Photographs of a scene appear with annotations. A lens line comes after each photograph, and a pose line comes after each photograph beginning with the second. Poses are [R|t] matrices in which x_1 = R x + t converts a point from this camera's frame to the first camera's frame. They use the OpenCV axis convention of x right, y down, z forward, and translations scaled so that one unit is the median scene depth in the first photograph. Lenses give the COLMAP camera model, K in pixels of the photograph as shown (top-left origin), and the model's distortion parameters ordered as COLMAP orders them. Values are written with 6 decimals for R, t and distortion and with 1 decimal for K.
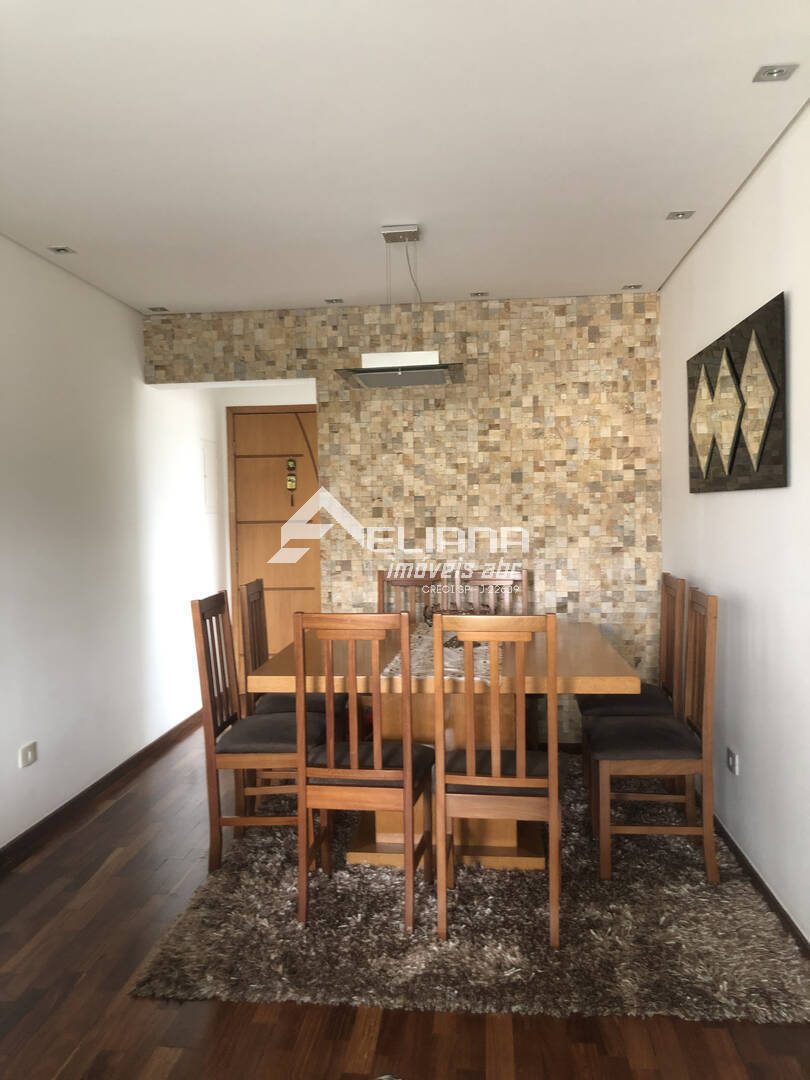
lens RADIAL K [[877.2, 0, 404.0], [0, 877.2, 546.7], [0, 0, 1]] dist [0.047646, -0.012881]
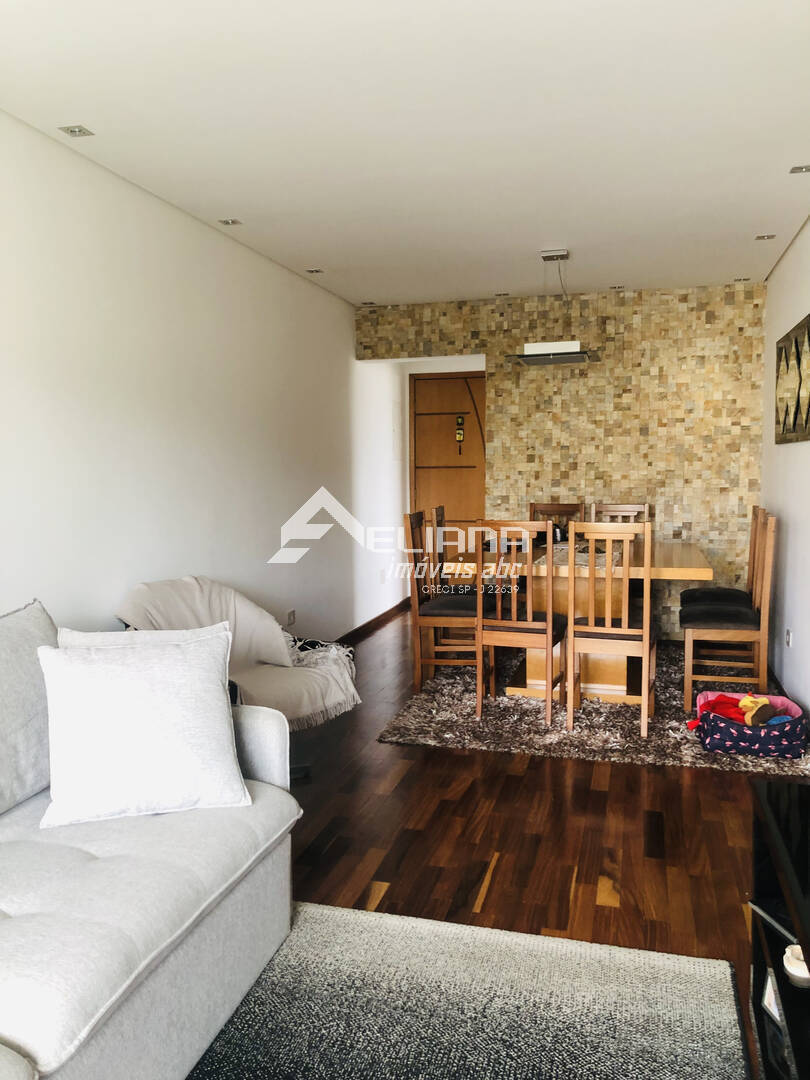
lens RADIAL K [[877.2, 0, 395.8], [0, 877.2, 532.2], [0, 0, 1]] dist [0.047646, -0.012881]
pose [[0.984277, 0.024966, -0.174860, 0.002603], [-0.018688, 0.999123, 0.037456, 0.025889], [0.175642, -0.033600, 0.983881, -0.327097]]
